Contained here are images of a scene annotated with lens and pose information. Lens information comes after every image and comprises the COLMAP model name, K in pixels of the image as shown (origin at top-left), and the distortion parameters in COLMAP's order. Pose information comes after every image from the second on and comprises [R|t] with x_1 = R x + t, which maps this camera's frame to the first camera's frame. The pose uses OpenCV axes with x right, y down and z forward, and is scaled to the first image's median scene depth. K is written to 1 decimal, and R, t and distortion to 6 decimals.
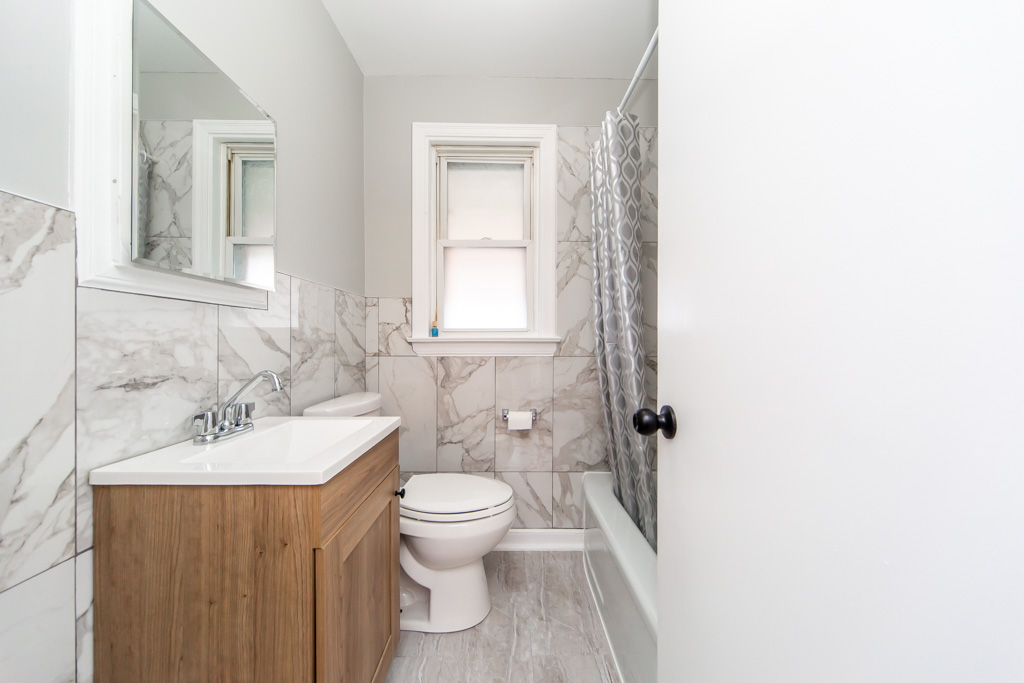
lens RADIAL K [[356.0, 0, 513.6], [0, 356.0, 345.5], [0, 0, 1]] dist [-0.000044, -0.000089]
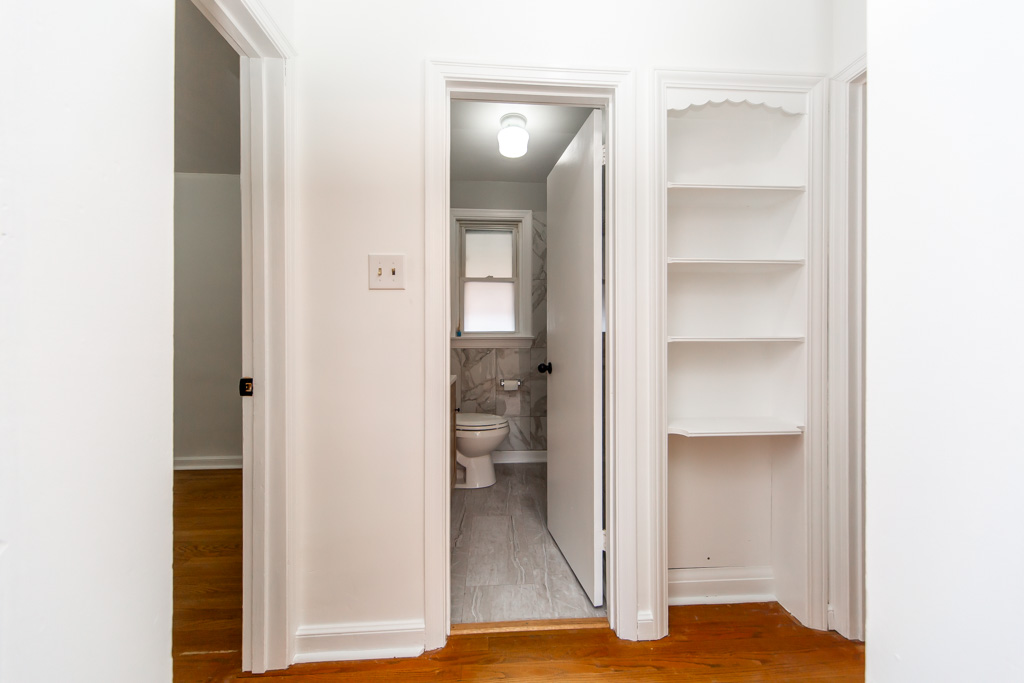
lens RADIAL K [[343.8, 0, 512.4], [0, 343.8, 326.2], [0, 0, 1]] dist [-0.000305, -0.000132]
pose [[0.999344, -0.001689, 0.036180, -0.032164], [0.002545, 0.999718, -0.023610, -0.033839], [-0.036130, 0.023686, 0.999066, -0.622986]]
